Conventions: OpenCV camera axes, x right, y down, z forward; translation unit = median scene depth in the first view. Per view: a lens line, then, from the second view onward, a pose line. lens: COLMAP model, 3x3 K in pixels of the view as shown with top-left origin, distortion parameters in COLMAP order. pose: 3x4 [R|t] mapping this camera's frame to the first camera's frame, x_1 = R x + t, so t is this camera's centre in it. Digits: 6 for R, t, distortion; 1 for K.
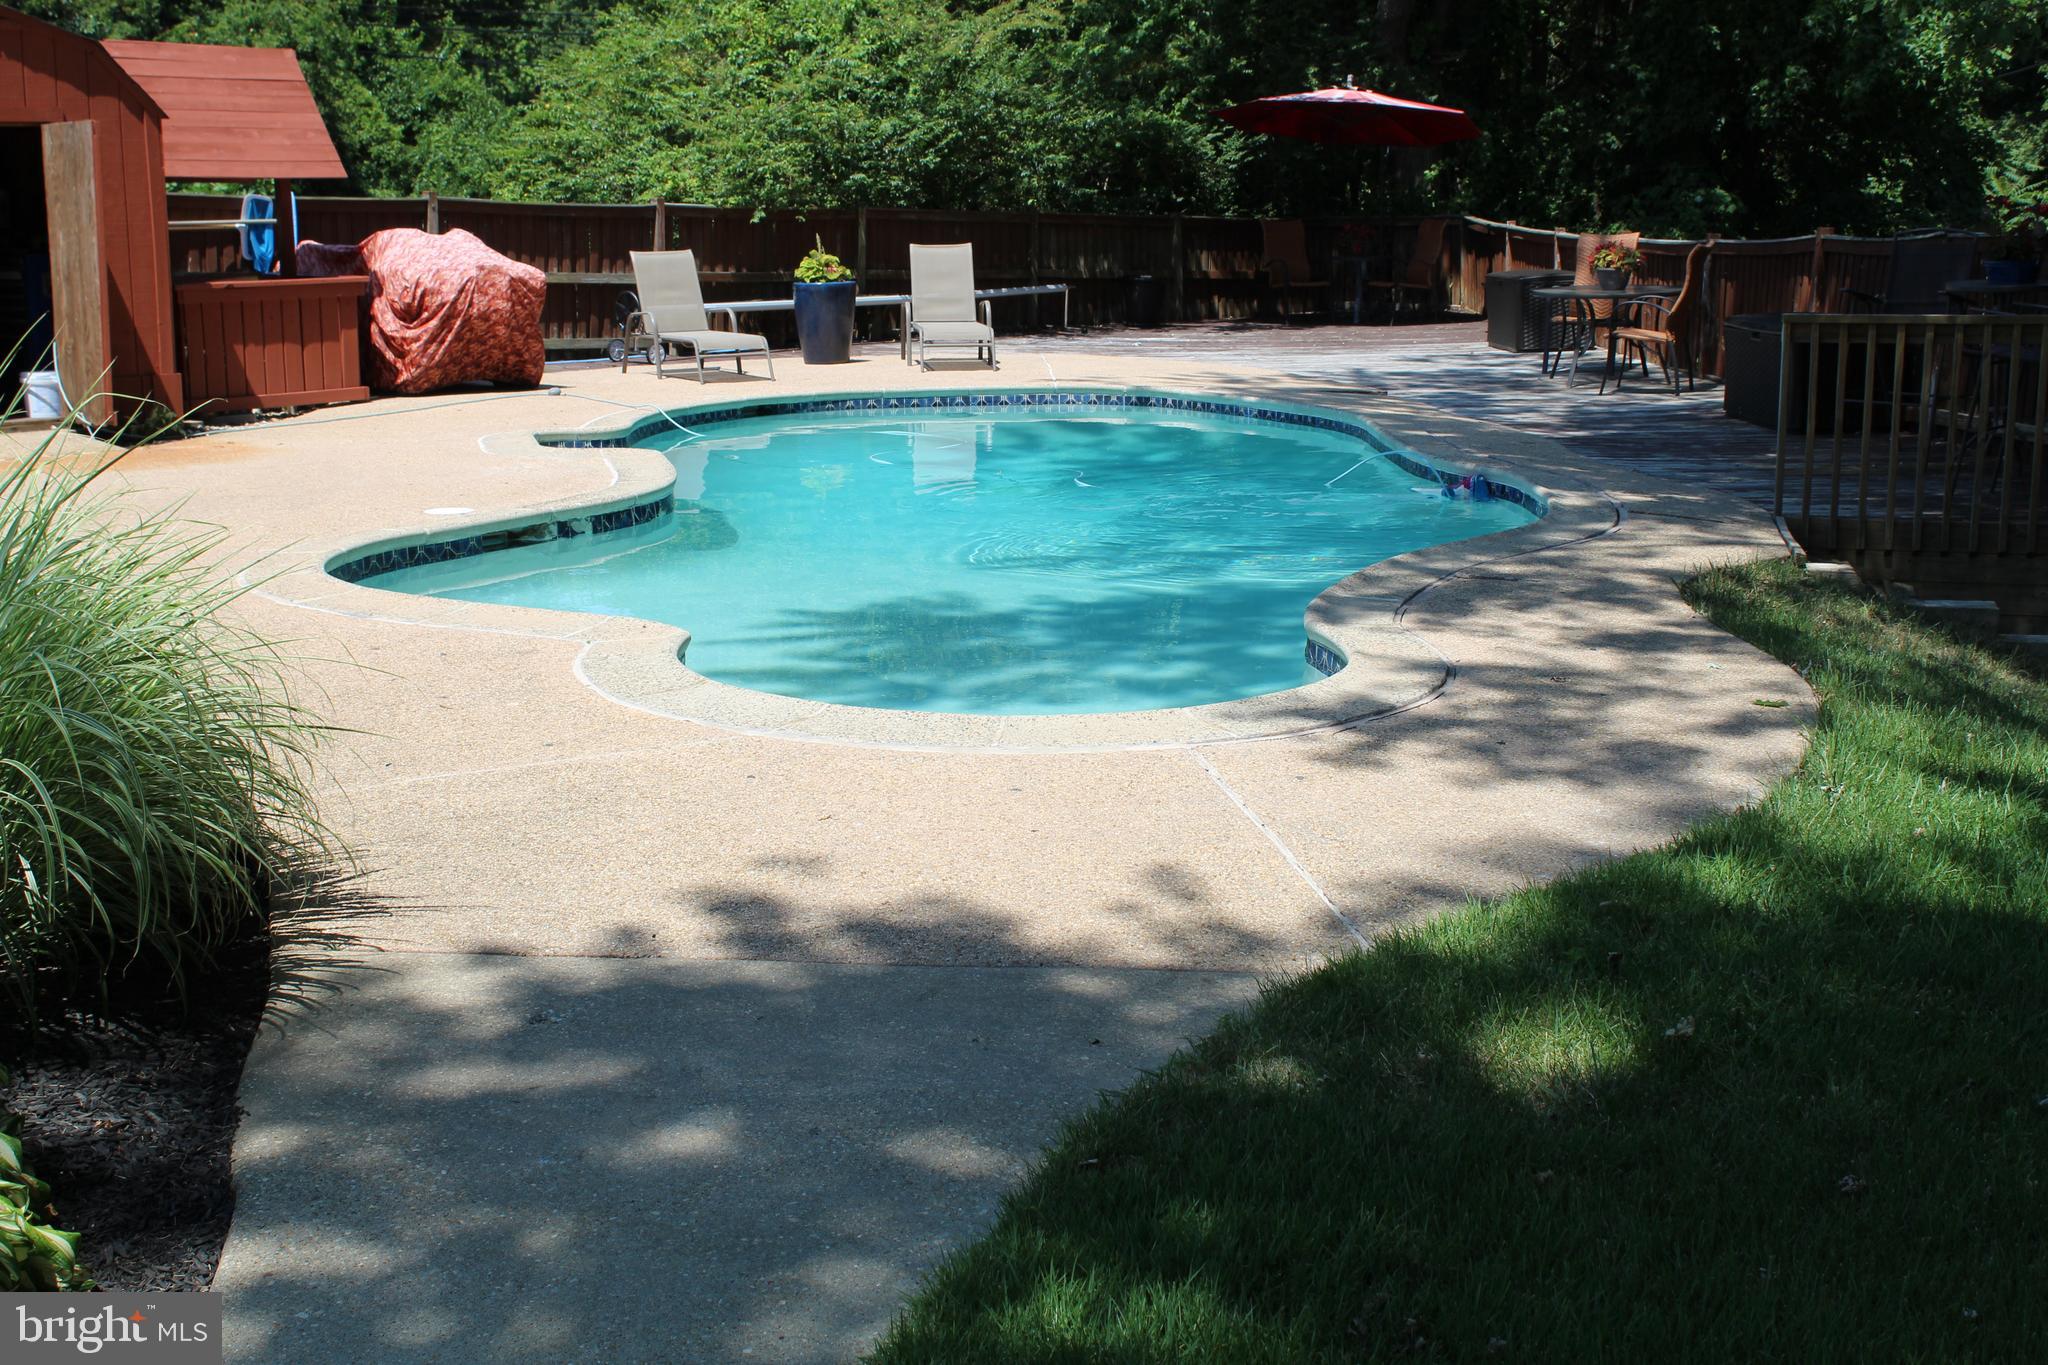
lens RADIAL K [[2564.9, 0, 1024.0], [0, 2564.9, 682.5], [0, 0, 1]] dist [-0.081143, 0.159556]
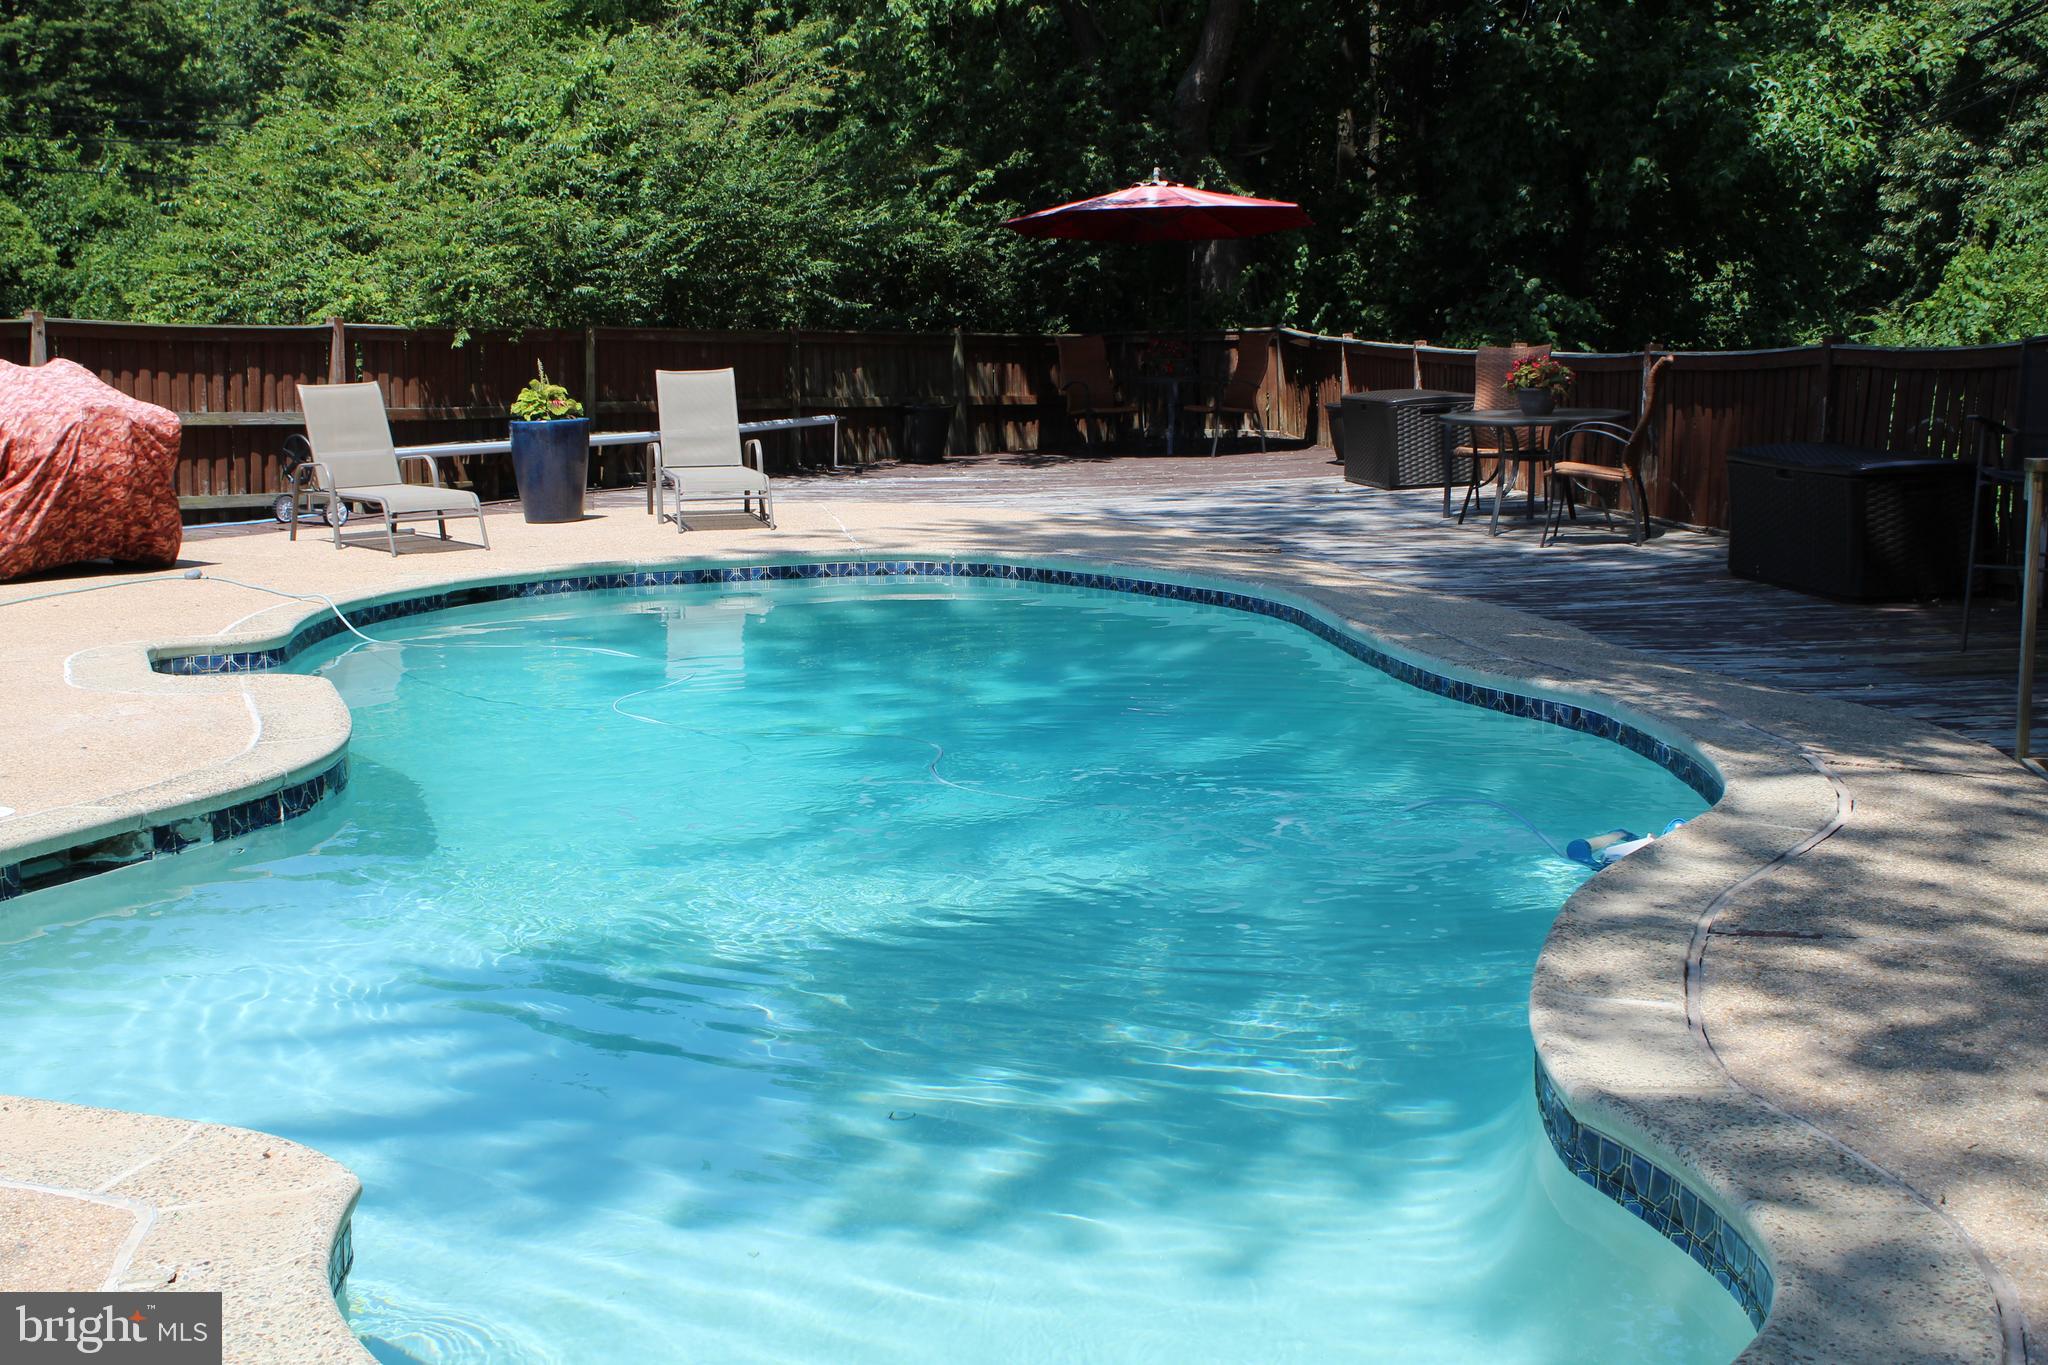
lens RADIAL K [[2567.0, 0, 1024.0], [0, 2567.0, 682.5], [0, 0, 1]] dist [-0.100951, 0.191759]
pose [[0.993326, -0.025877, 0.112404, -0.023477], [0.031064, 0.998520, -0.044646, -0.036077], [-0.111083, 0.047840, 0.992659, 0.206488]]
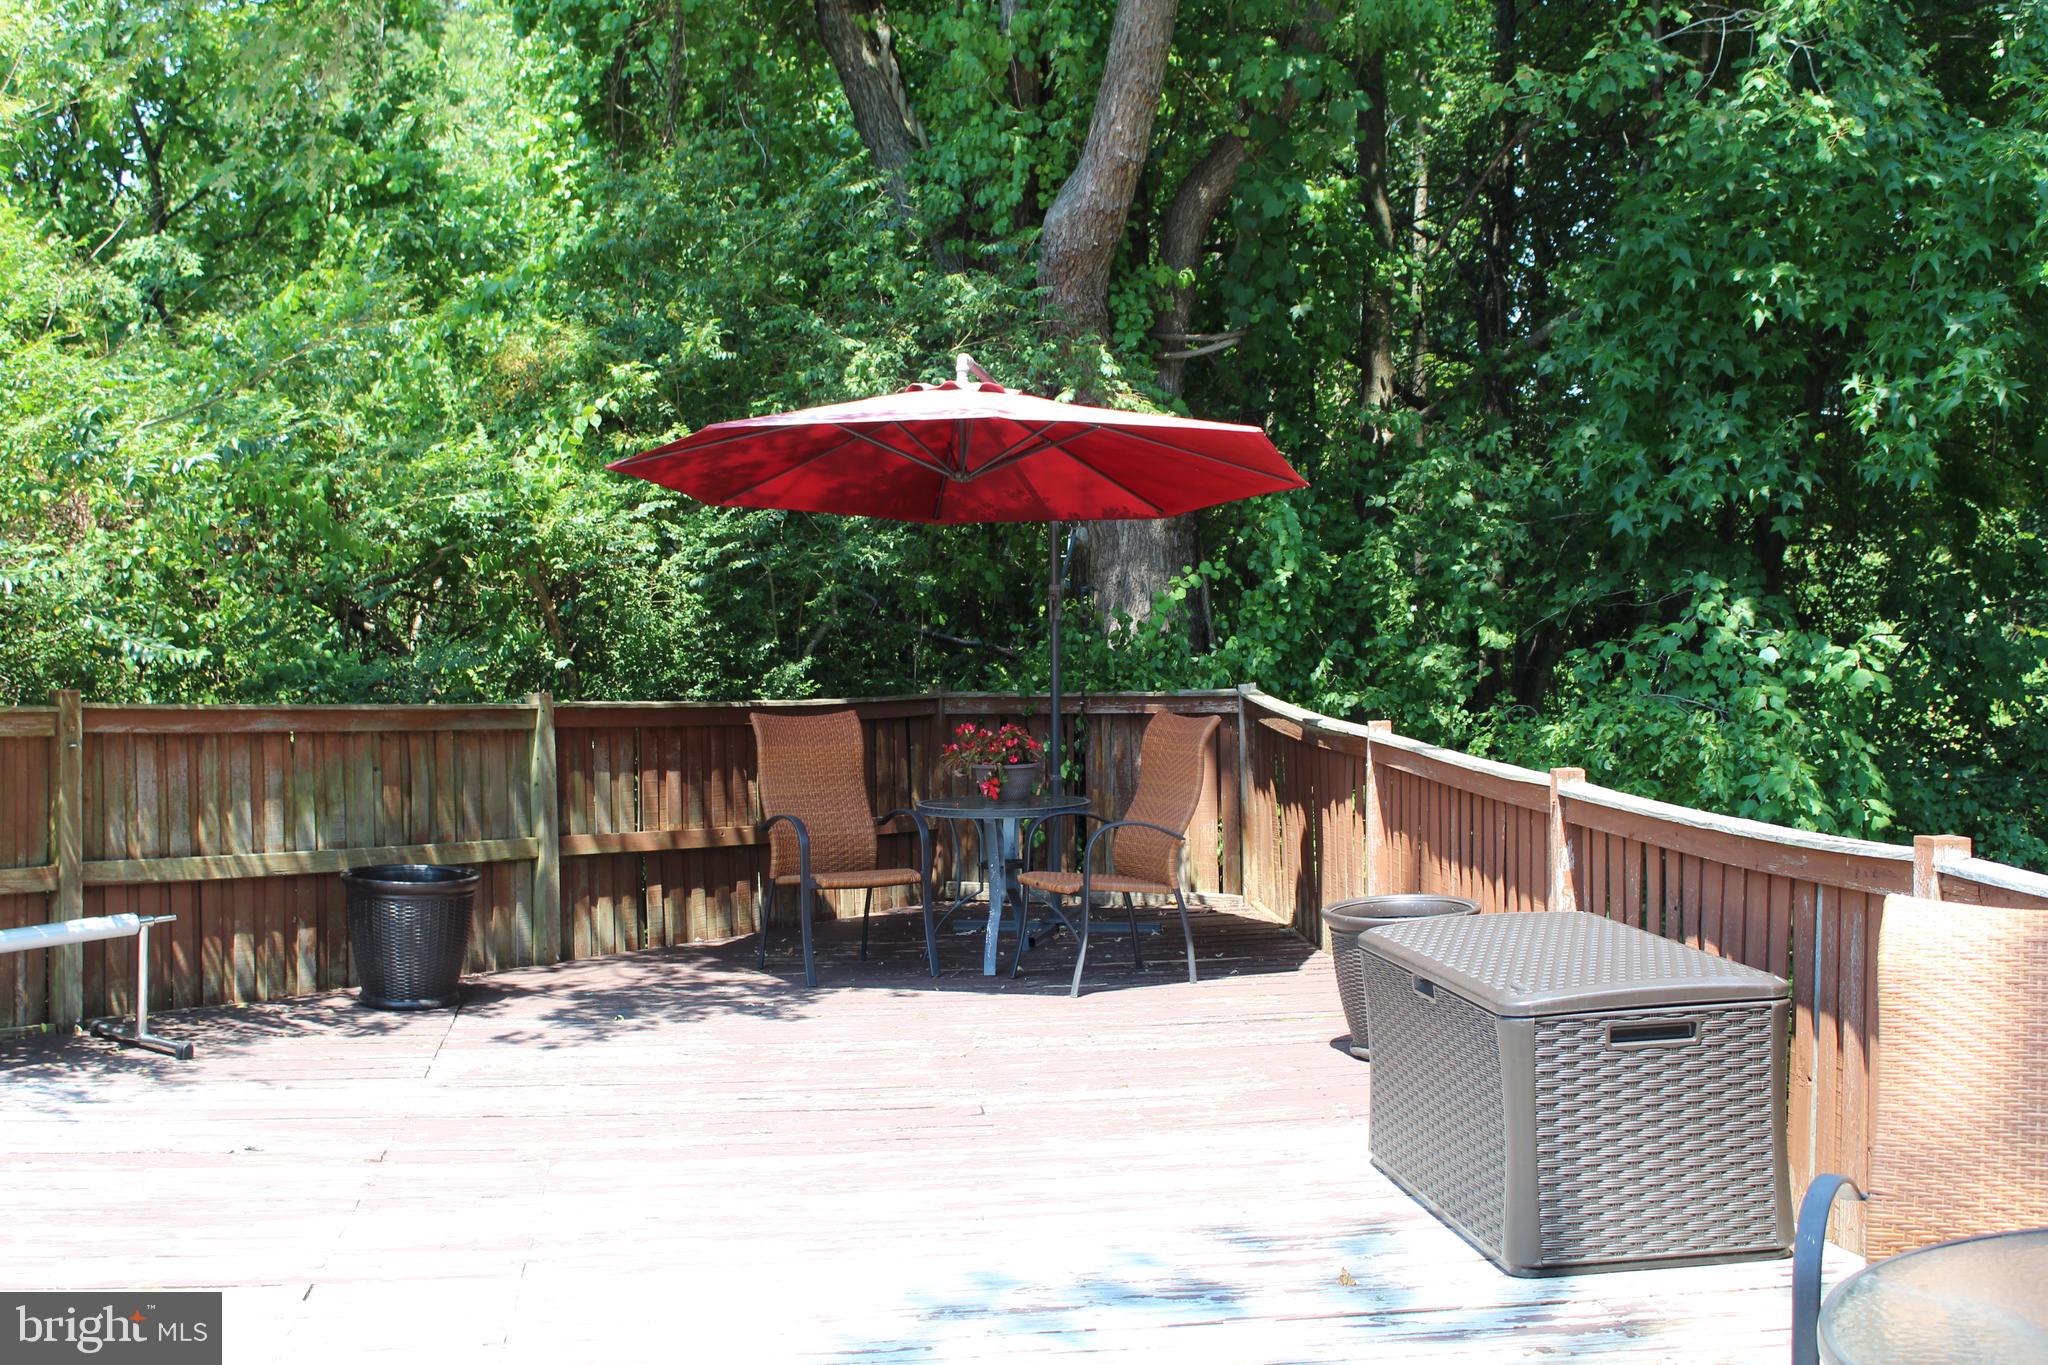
lens RADIAL K [[2560.8, 0, 1023.7], [0, 2560.8, 651.7], [0, 0, 1]] dist [-0.086484, 0.074107]
pose [[0.995055, 0.004030, 0.099247, 0.128269], [0.012894, 0.985482, -0.169287, -0.164150], [-0.098489, 0.169730, 0.980557, 0.809992]]
